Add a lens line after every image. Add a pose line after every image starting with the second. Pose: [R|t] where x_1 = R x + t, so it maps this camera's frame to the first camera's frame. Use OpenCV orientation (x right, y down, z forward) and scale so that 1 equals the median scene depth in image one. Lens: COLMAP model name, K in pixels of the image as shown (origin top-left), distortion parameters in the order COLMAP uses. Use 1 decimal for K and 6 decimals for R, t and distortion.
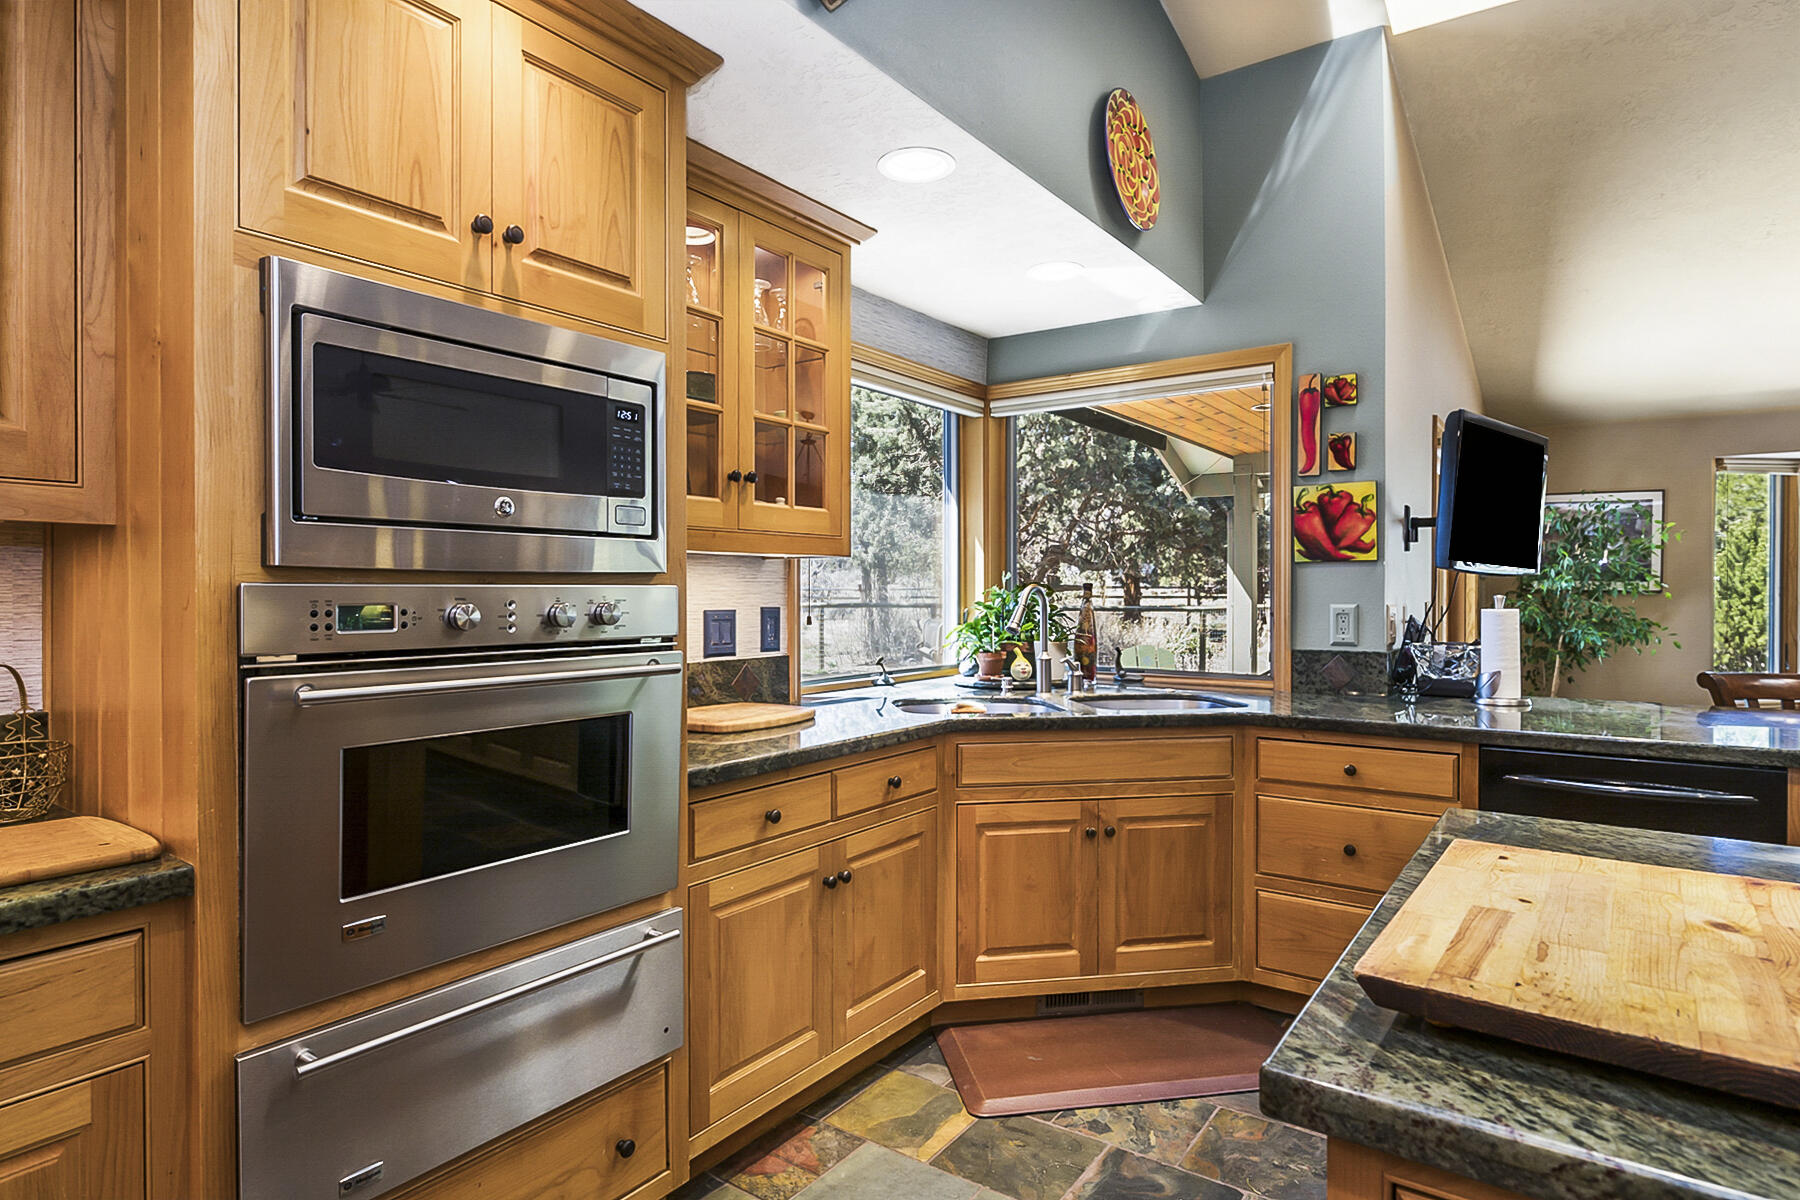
lens RADIAL K [[973.3, 0, 900.0], [0, 973.3, 600.0], [0, 0, 1]] dist [-0.004899, -0.000114]
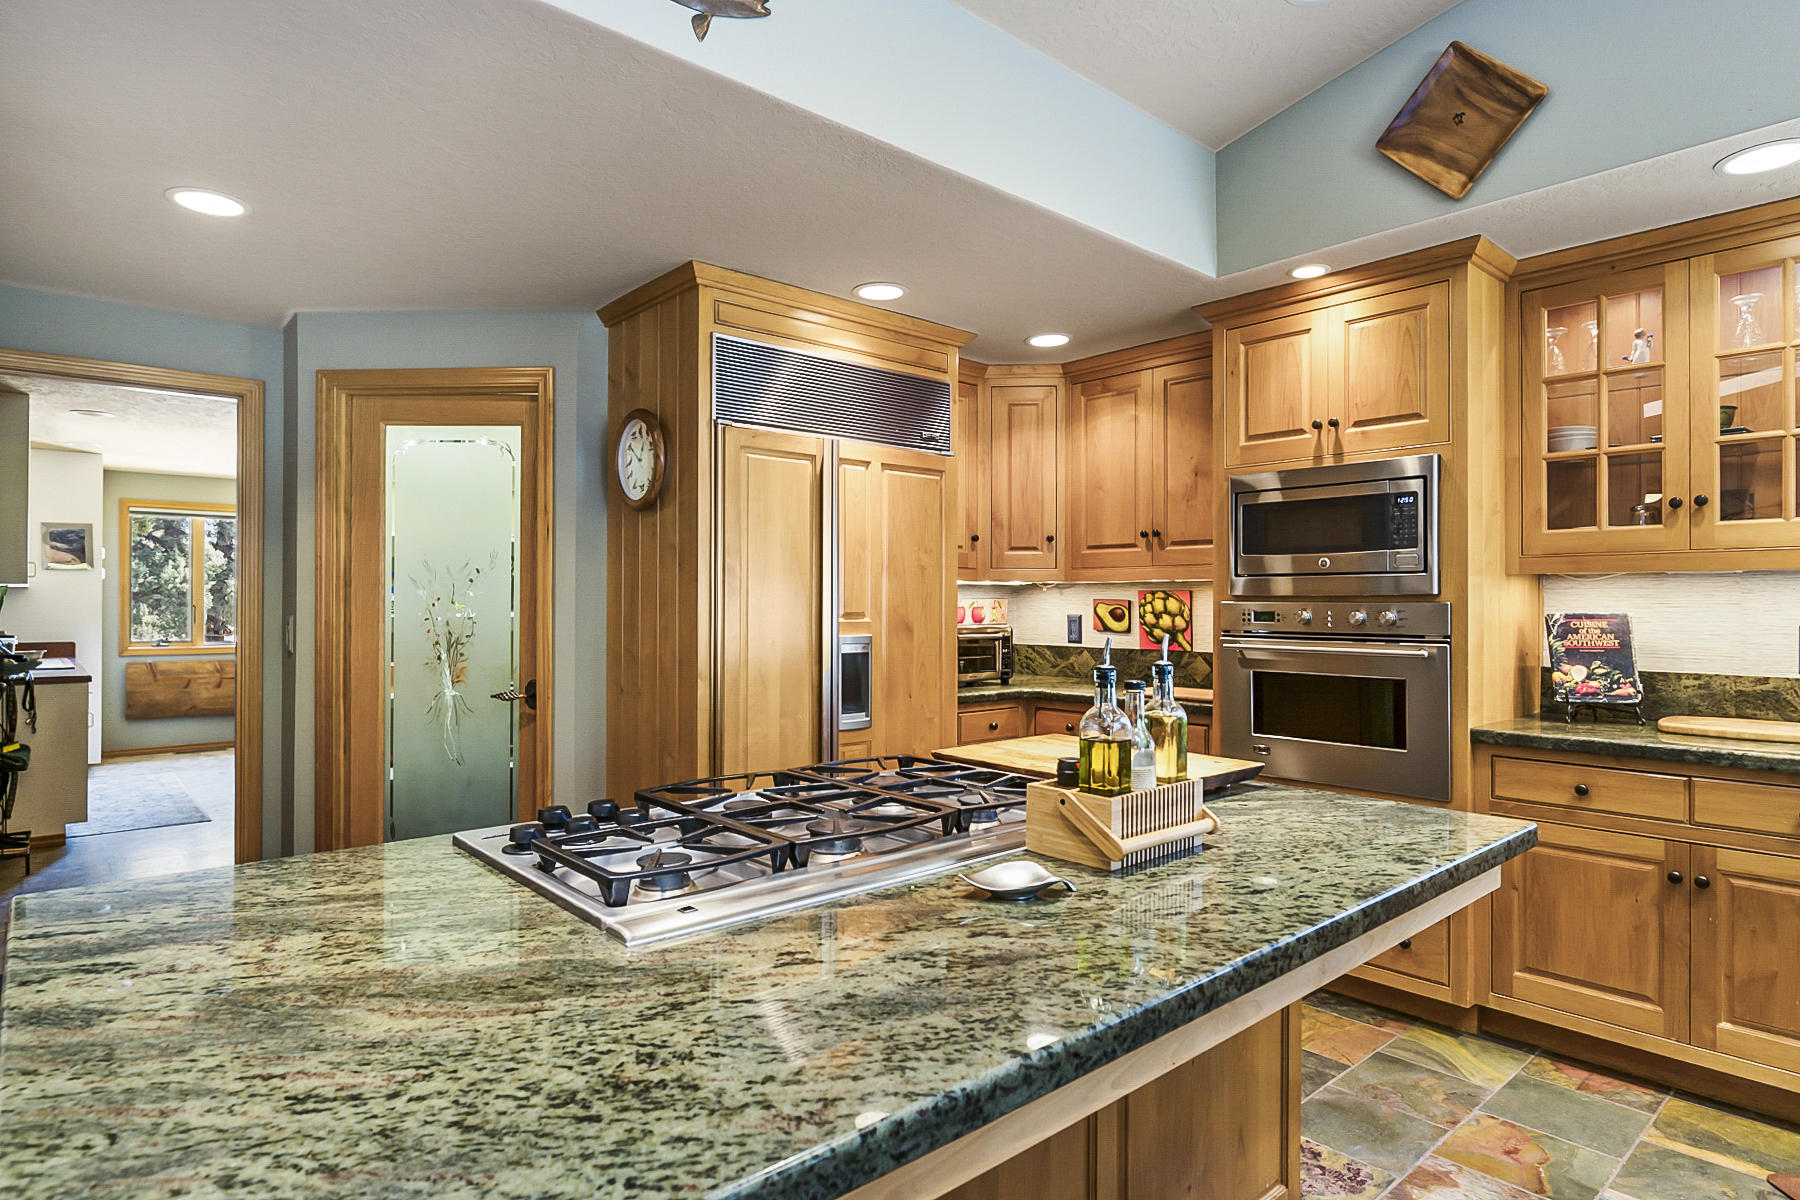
lens RADIAL K [[993.3, 0, 897.9], [0, 993.3, 598.1], [0, 0, 1]] dist [-0.002070, -0.000343]
pose [[-0.222218, -0.005517, -0.974981, 0.980540], [-0.010560, 0.999939, -0.003252, -0.004668], [0.974940, 0.009574, -0.222263, 0.335274]]
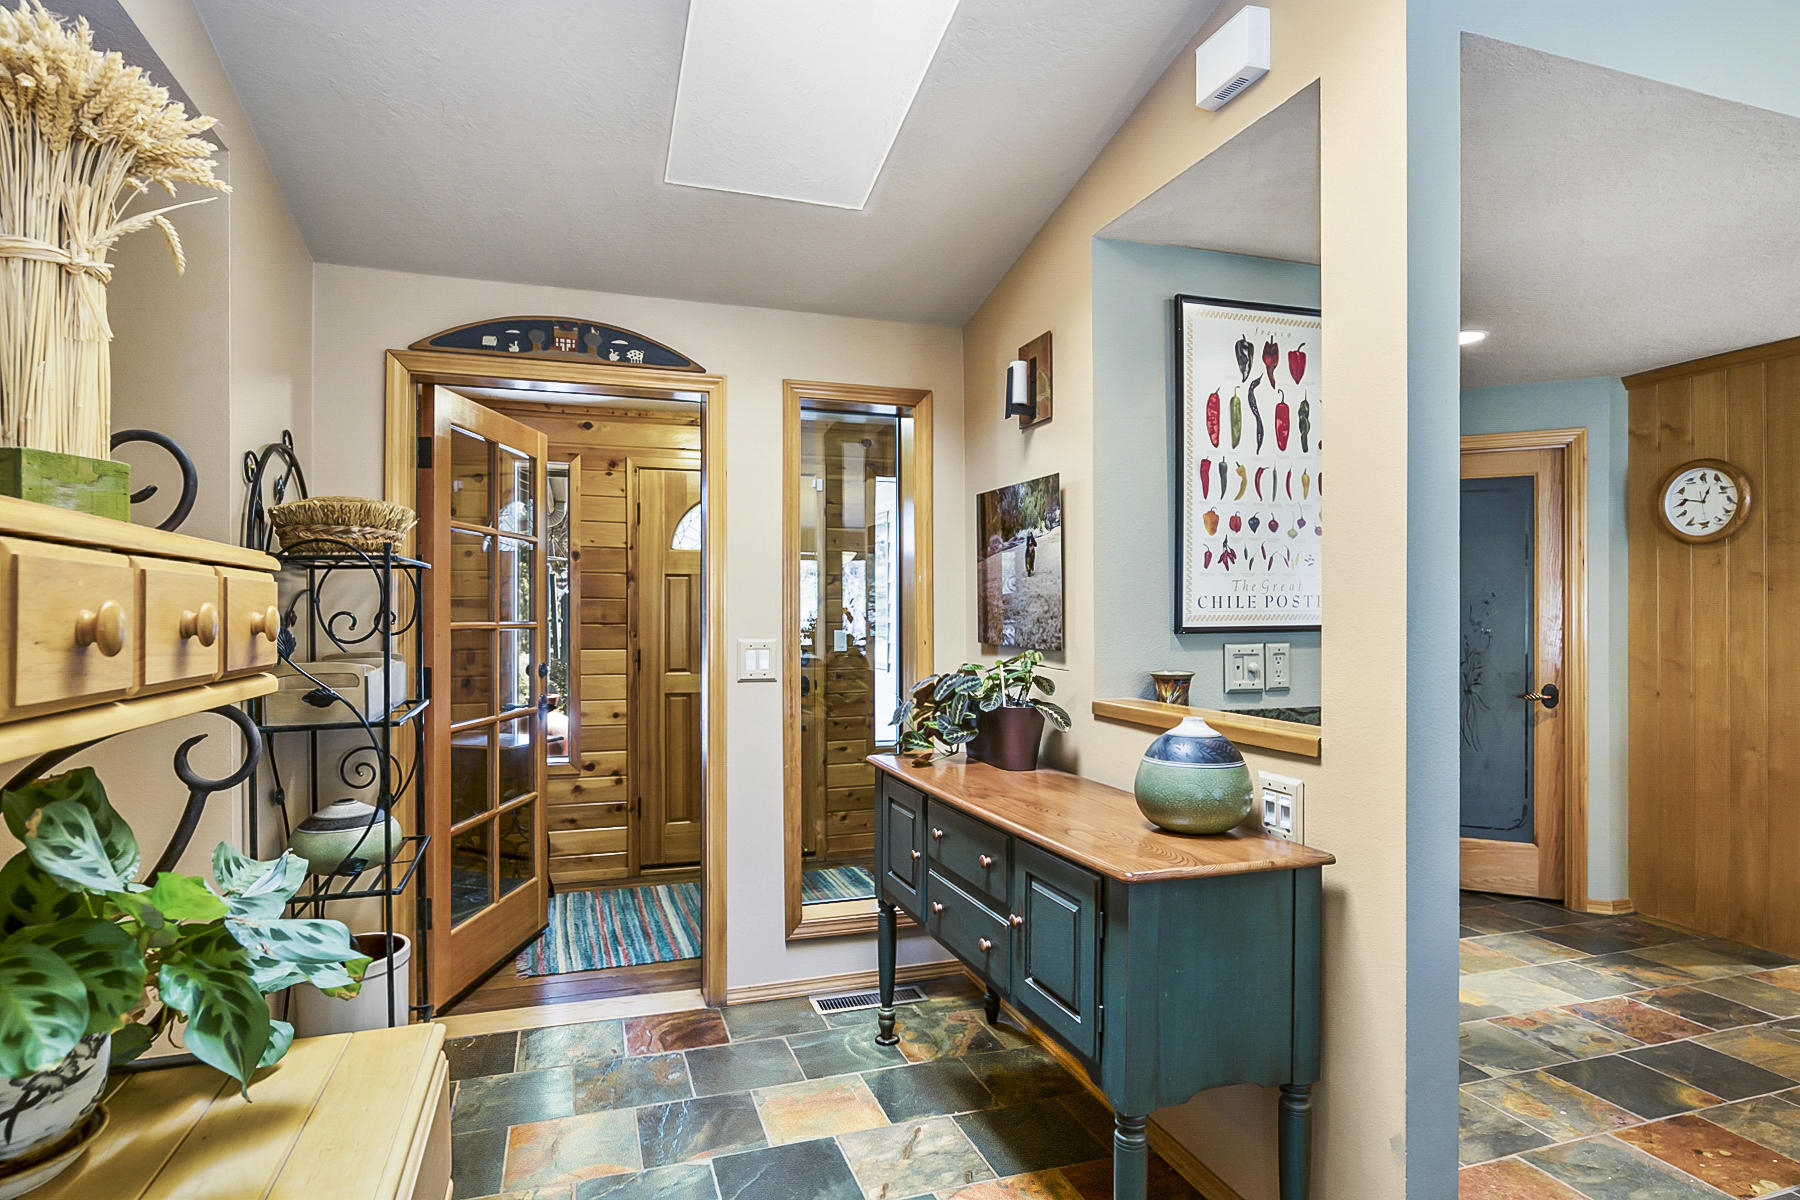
lens RADIAL K [[986.9, 0, 899.5], [0, 986.9, 607.2], [0, 0, 1]] dist [-0.004603, 0.000462]
pose [[-0.580008, -0.003958, -0.814601, 1.704681], [-0.005865, 0.999983, -0.000683, -0.011598], [0.814590, 0.004381, -0.580021, -0.352641]]
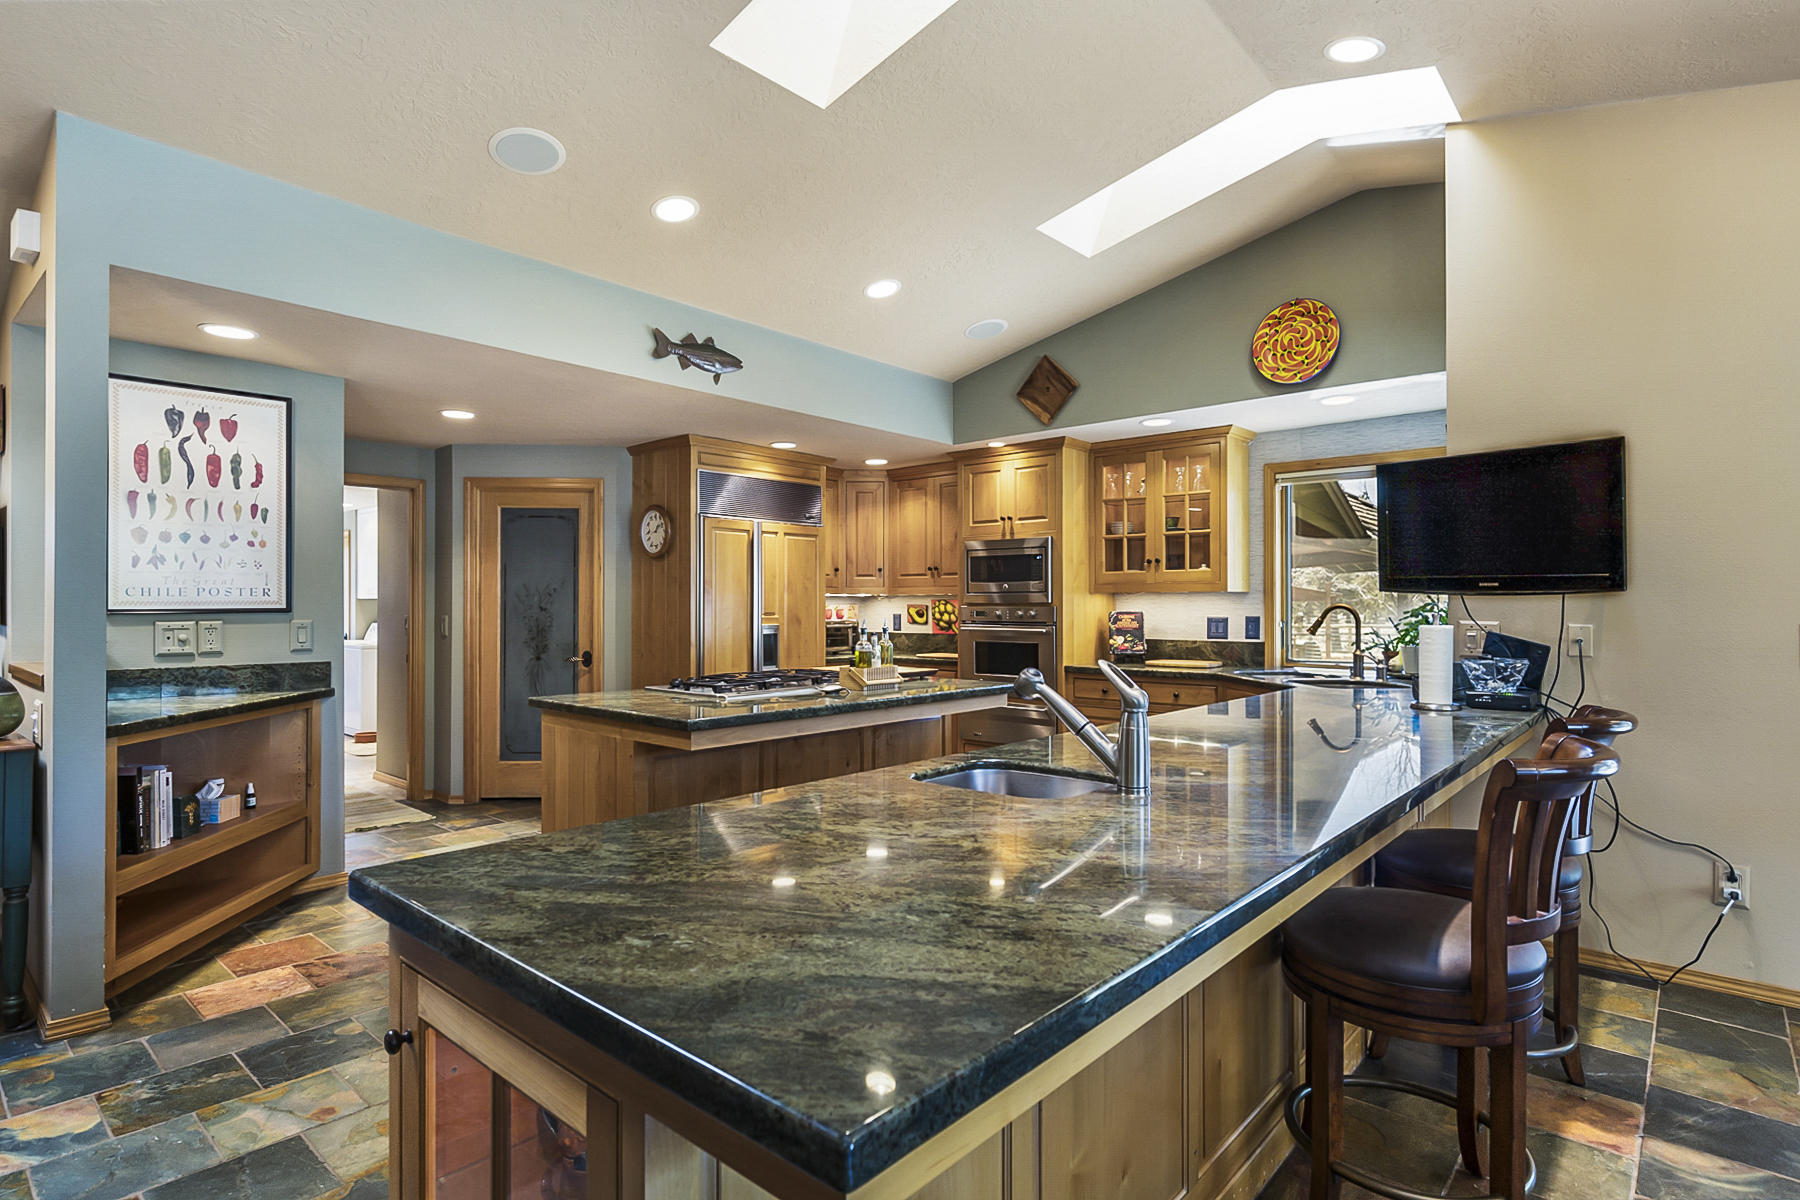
lens RADIAL K [[927.8, 0, 903.2], [0, 927.8, 598.5], [0, 0, 1]] dist [-0.002809, 0.000246]
pose [[-0.096660, -0.008115, -0.995284, 1.918209], [-0.008588, 0.999936, -0.007319, -0.009426], [0.995280, 0.007840, -0.096724, 0.528640]]
